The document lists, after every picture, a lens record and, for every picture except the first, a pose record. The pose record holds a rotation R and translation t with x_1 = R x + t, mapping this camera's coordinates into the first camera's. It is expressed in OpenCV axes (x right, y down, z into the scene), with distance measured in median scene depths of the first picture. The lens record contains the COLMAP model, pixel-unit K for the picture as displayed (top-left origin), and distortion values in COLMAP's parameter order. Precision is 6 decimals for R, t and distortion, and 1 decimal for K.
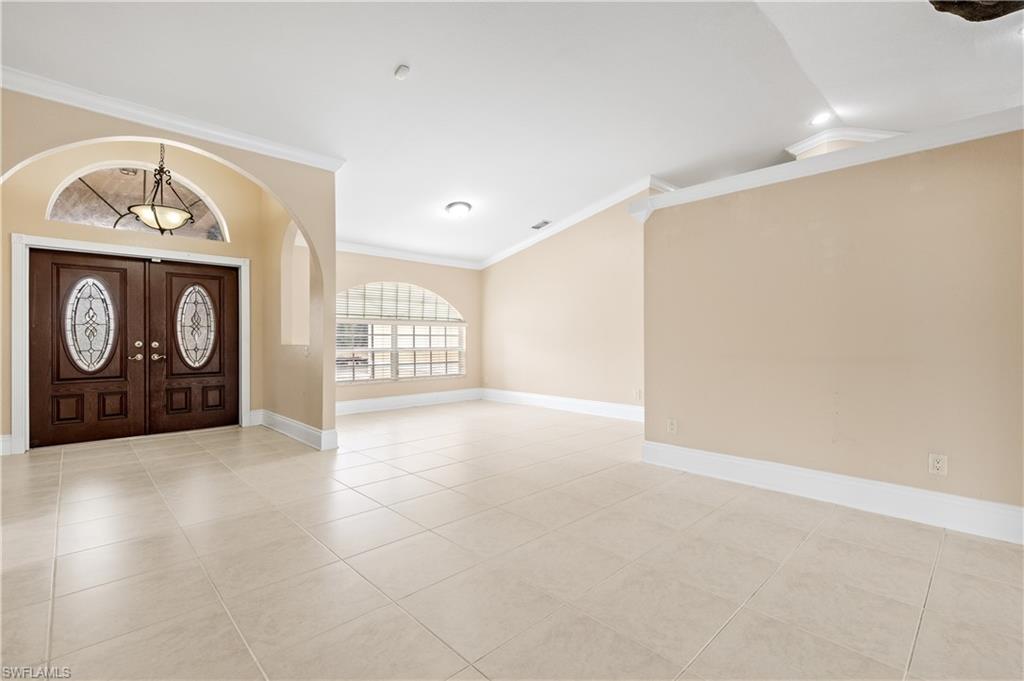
lens RADIAL K [[465.6, 0, 513.4], [0, 465.6, 340.0], [0, 0, 1]] dist [0.009075, -0.001793]
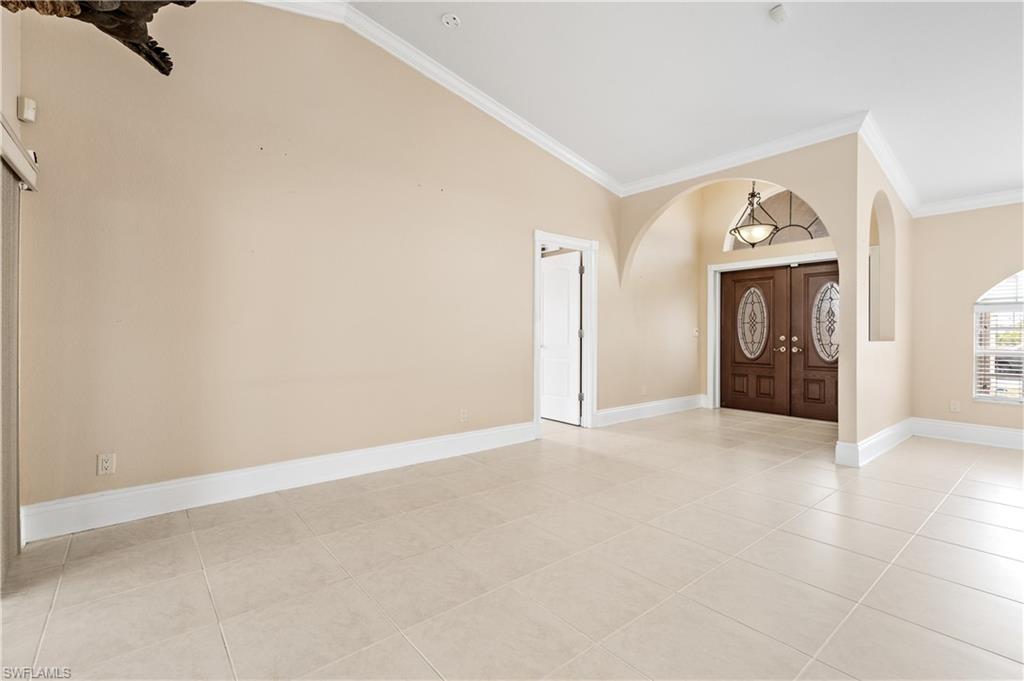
lens RADIAL K [[465.6, 0, 512.6], [0, 465.6, 332.9], [0, 0, 1]] dist [0.009075, -0.001793]
pose [[-0.082910, -0.000717, -0.996557, 0.432965], [-0.006695, 0.999978, -0.000163, 0.000103], [0.996535, 0.006658, -0.082913, 0.407139]]
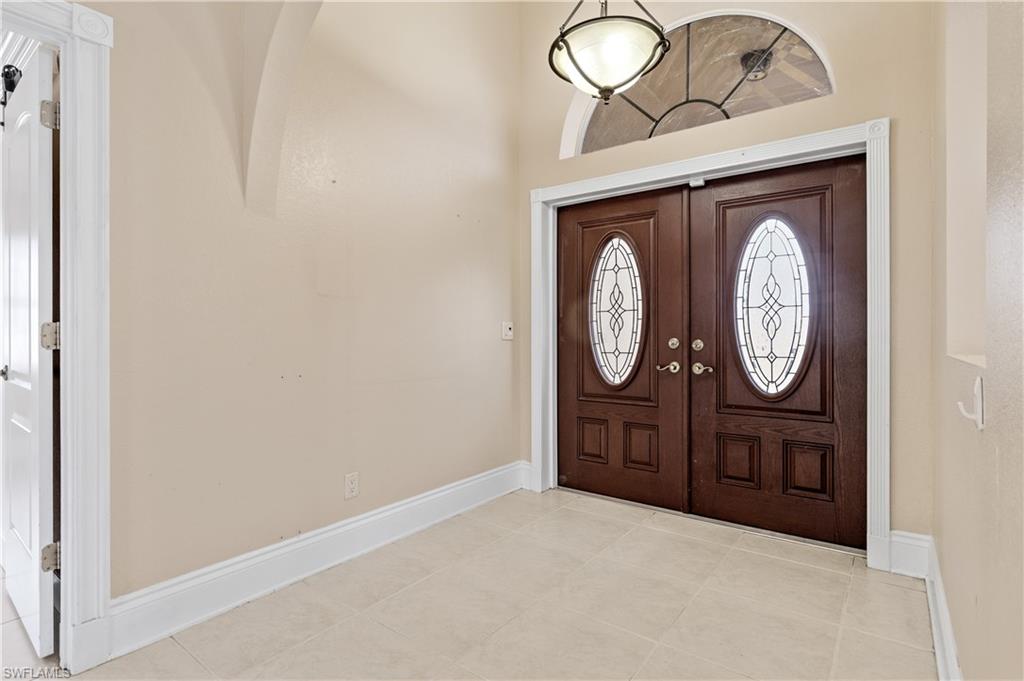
lens RADIAL K [[512.7, 0, 514.3], [0, 512.7, 333.1], [0, 0, 1]] dist [0.003338, 0.000654]
pose [[0.159314, -0.000030, -0.987228, -0.232045], [-0.001941, 0.999998, -0.000344, -0.002685], [0.987226, 0.001971, 0.159313, 0.707233]]
